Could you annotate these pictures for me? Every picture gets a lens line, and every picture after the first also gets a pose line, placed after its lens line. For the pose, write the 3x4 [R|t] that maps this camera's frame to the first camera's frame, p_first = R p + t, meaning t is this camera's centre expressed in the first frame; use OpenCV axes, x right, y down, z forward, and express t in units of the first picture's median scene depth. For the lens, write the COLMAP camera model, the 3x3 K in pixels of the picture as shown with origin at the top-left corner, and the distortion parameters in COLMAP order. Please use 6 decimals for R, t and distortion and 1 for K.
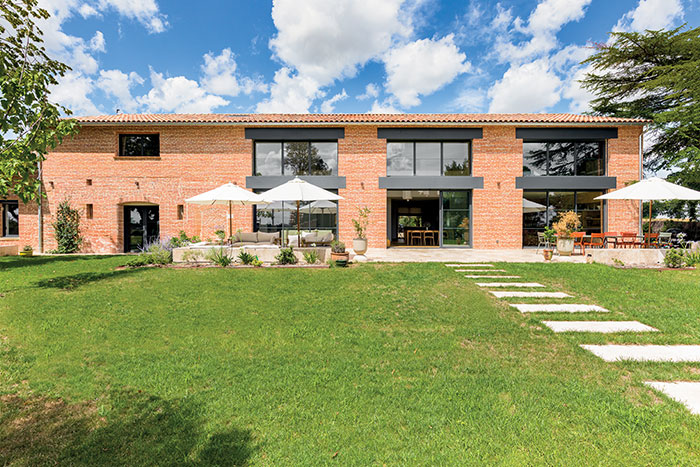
lens RADIAL K [[358.0, 0, 350.0], [0, 358.0, 233.5], [0, 0, 1]] dist [-0.000098, 0.000006]
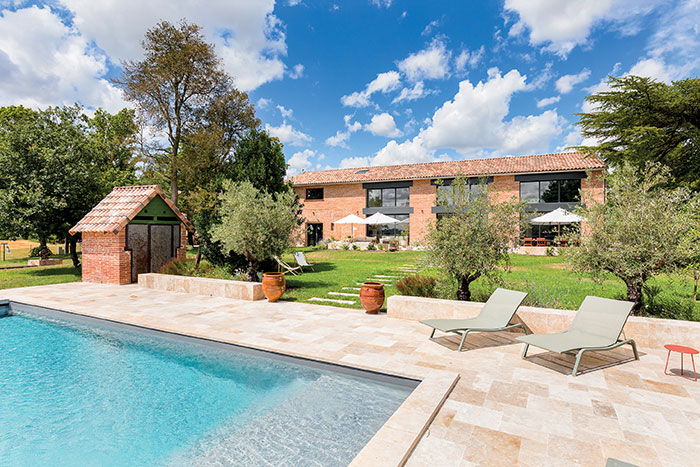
lens RADIAL K [[358.0, 0, 350.0], [0, 358.0, 233.5], [0, 0, 1]] dist [-0.000098, 0.000006]
pose [[0.917789, 0.004134, -0.397048, 0.420905], [-0.011944, 0.999781, -0.017198, 0.011534], [0.396890, 0.020527, 0.917637, -0.813894]]
